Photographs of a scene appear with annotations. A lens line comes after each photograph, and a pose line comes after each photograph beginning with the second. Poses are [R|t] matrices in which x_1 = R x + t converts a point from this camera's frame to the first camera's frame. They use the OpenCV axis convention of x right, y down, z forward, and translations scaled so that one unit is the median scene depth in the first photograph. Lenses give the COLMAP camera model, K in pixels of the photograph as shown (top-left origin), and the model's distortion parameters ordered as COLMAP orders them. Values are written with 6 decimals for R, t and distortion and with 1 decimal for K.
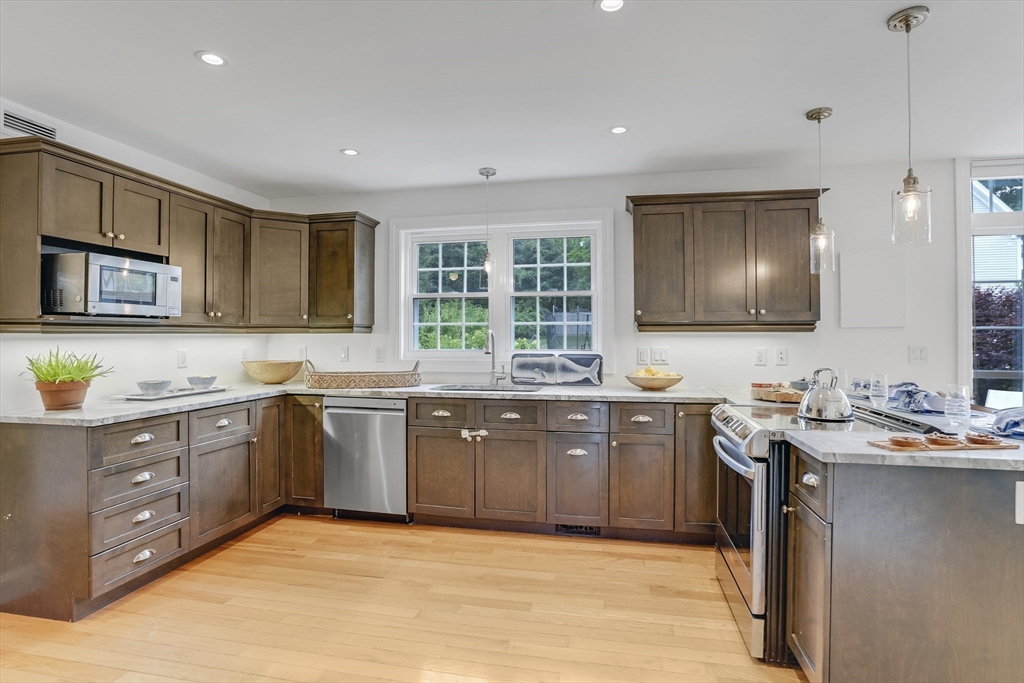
lens RADIAL K [[517.8, 0, 512.0], [0, 517.8, 341.5], [0, 0, 1]] dist [-0.023216, -0.000181]
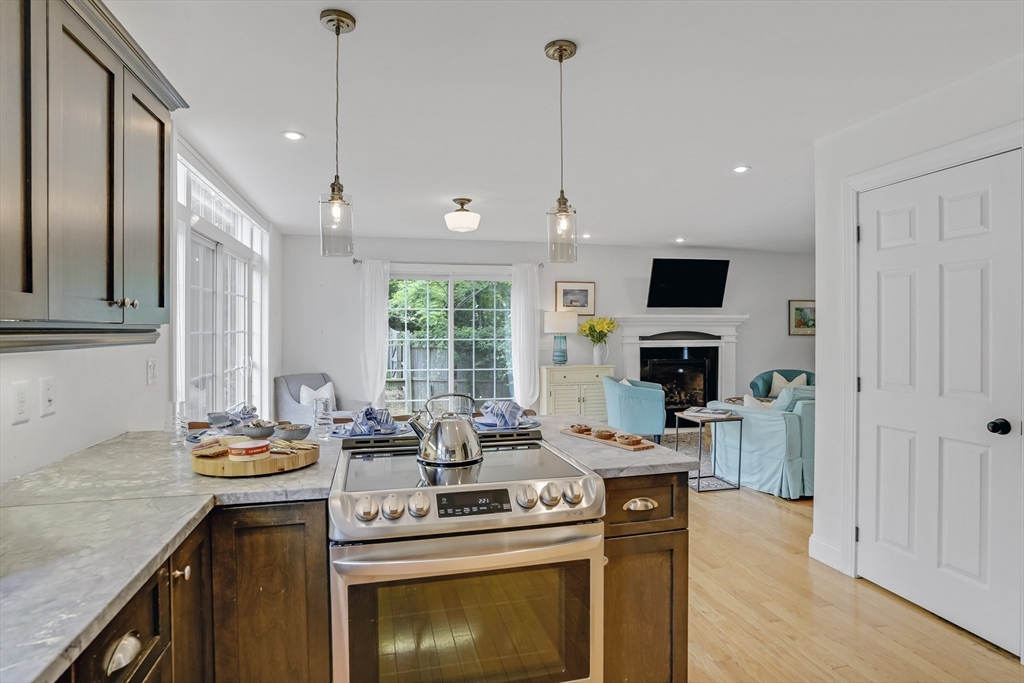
lens RADIAL K [[563.9, 0, 512.0], [0, 563.9, 341.5], [0, 0, 1]] dist [-0.080184, 0.060608]
pose [[-0.420064, -0.019953, 0.907275, -0.113089], [0.012353, 0.999540, 0.027702, -0.032153], [-0.907410, 0.022844, -0.419624, 0.853109]]
